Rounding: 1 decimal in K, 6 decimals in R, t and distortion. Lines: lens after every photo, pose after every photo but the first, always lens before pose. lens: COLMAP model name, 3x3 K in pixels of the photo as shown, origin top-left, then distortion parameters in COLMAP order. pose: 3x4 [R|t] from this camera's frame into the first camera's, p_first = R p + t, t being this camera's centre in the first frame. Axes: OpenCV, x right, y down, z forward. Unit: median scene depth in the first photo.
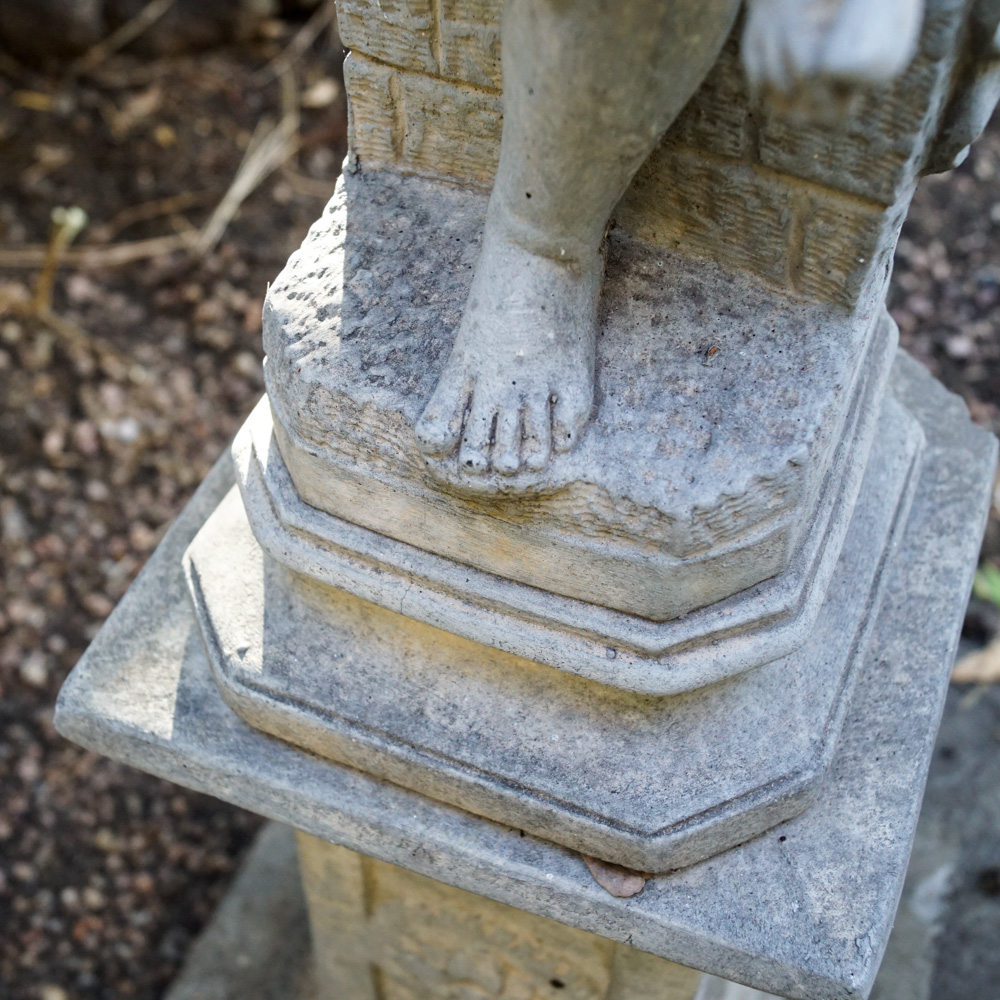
lens RADIAL K [[1450.3, 0, 496.5], [0, 1450.3, 502.5], [0, 0, 1]] dist [-0.069333, 0.000000]
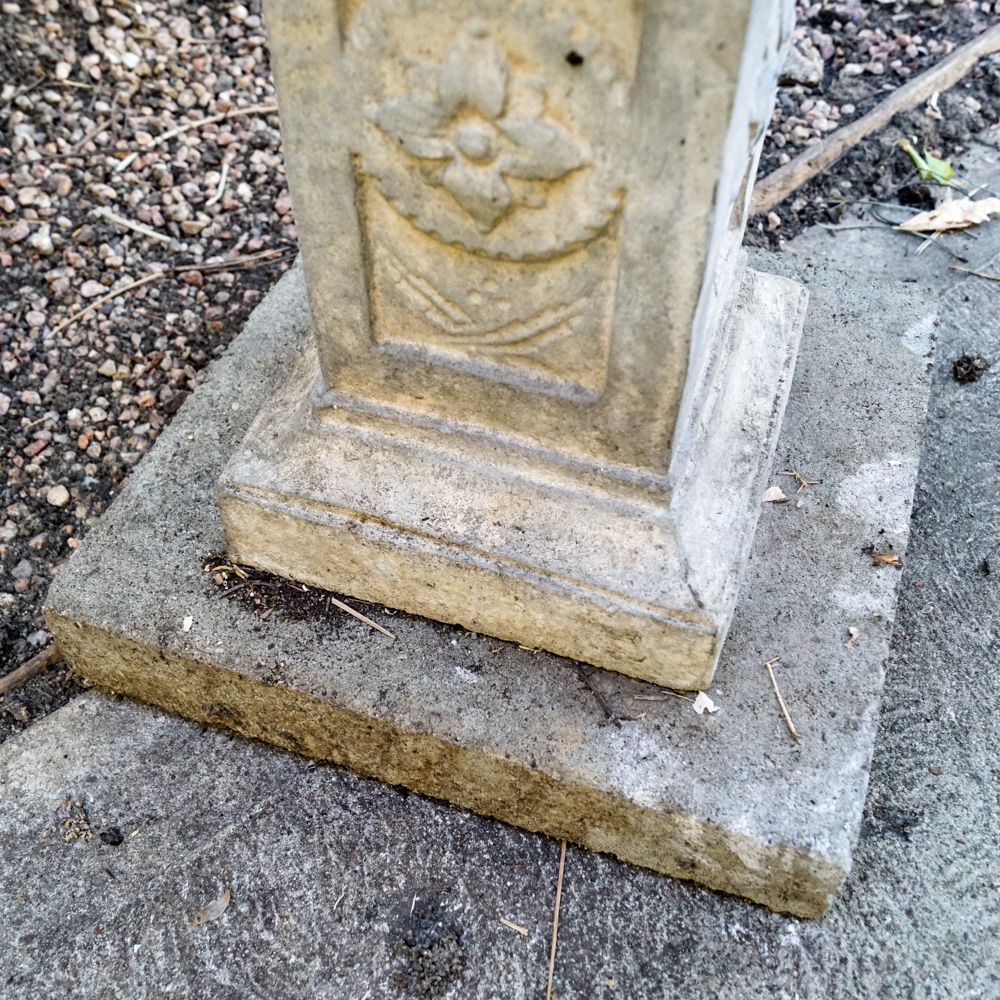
lens RADIAL K [[1120.7, 0, 500.2], [0, 1120.7, 496.0], [0, 0, 1]] dist [-0.099940, 0.000000]
pose [[0.998978, -0.040136, 0.020806, -0.012244], [0.038952, 0.997755, 0.054485, 0.296935], [-0.022946, -0.053619, 0.998298, 0.199777]]
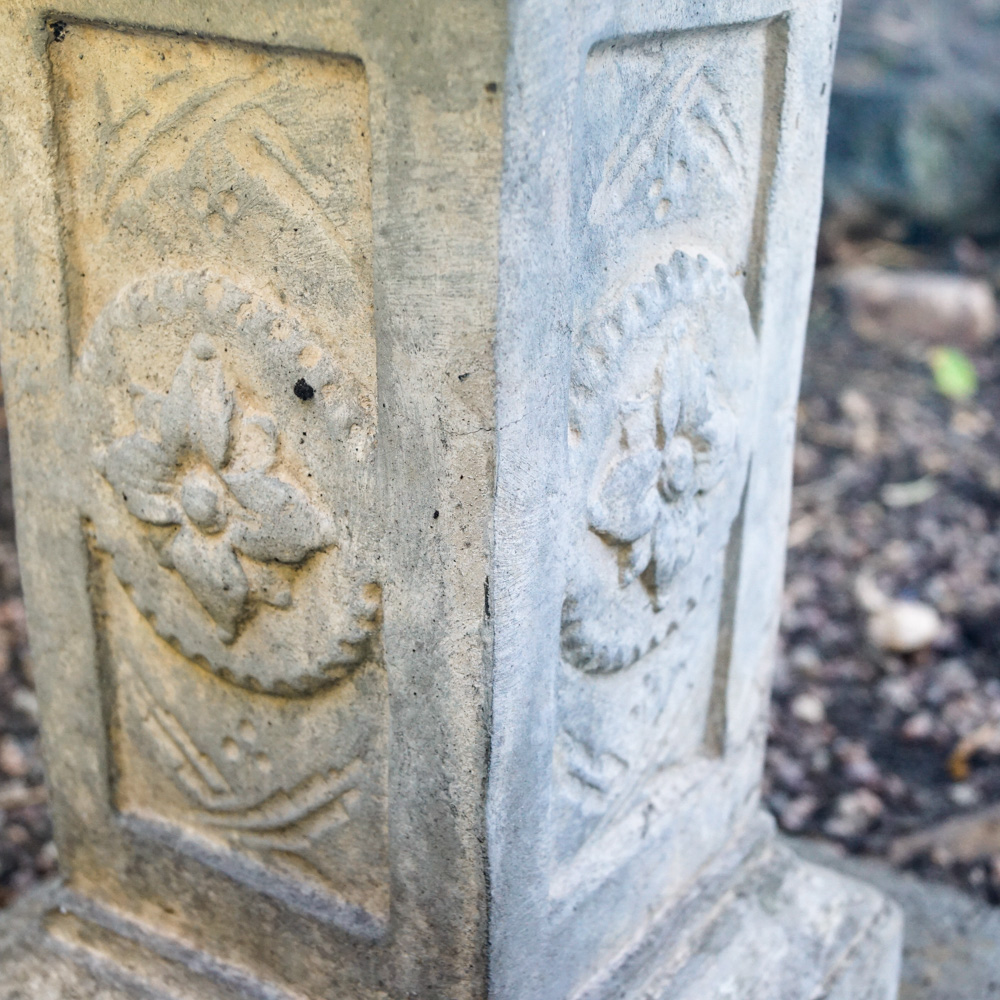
lens RADIAL K [[1714.4, 0, 496.6], [0, 1714.4, 499.0], [0, 0, 1]] dist [-0.046497, 0.000000]
pose [[0.977998, 0.086081, -0.190026, 0.144243], [-0.157829, 0.900971, -0.404155, 0.358219], [0.136418, 0.425254, 0.894734, 0.206816]]
